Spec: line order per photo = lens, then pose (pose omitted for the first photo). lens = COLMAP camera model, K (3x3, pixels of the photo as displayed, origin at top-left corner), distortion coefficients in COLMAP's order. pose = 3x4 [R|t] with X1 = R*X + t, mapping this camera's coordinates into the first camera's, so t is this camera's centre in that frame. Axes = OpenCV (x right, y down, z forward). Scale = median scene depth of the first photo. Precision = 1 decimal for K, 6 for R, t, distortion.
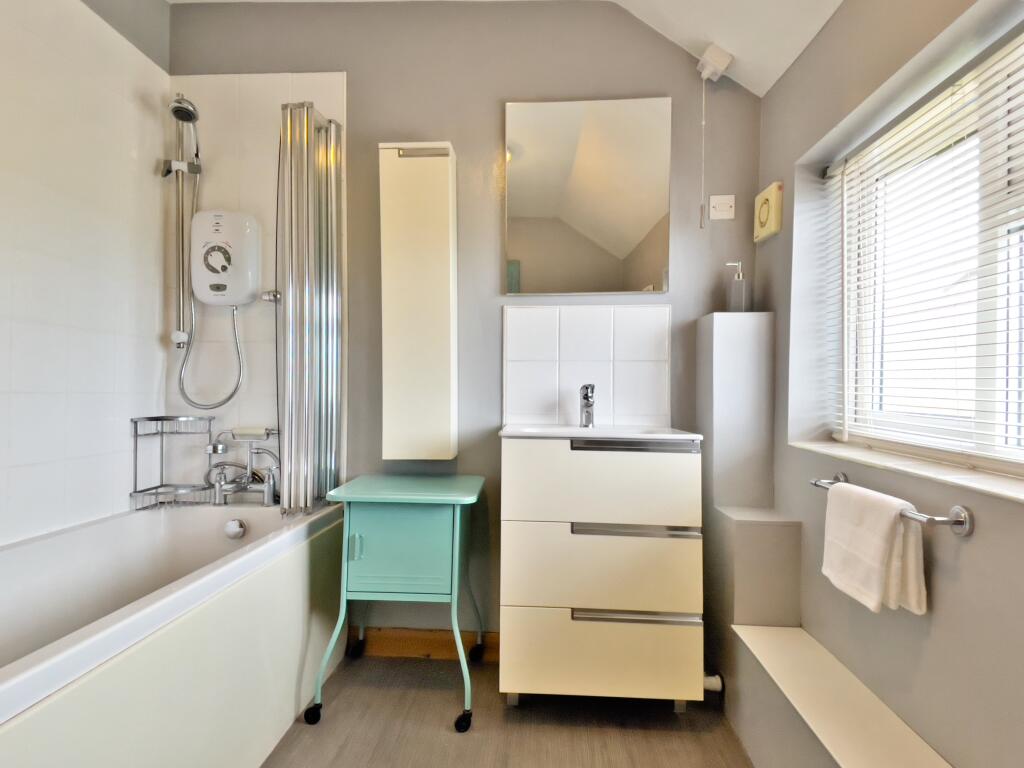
lens RADIAL K [[606.0, 0, 509.7], [0, 606.0, 377.0], [0, 0, 1]] dist [0.168834, -0.212661]
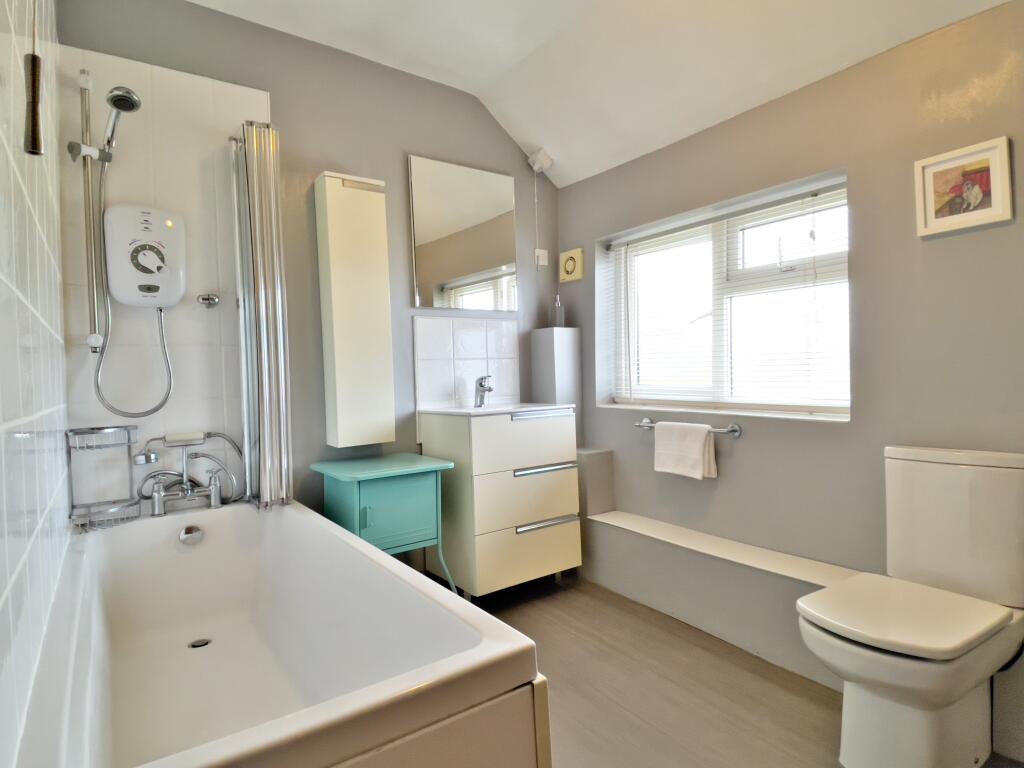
lens RADIAL K [[579.7, 0, 512.4], [0, 579.7, 376.3], [0, 0, 1]] dist [0.172610, -0.178980]
pose [[0.769500, -0.036535, 0.637600, -0.641026], [0.027018, 0.999331, 0.024655, -0.017847], [-0.638075, -0.001745, 0.769973, -0.061484]]
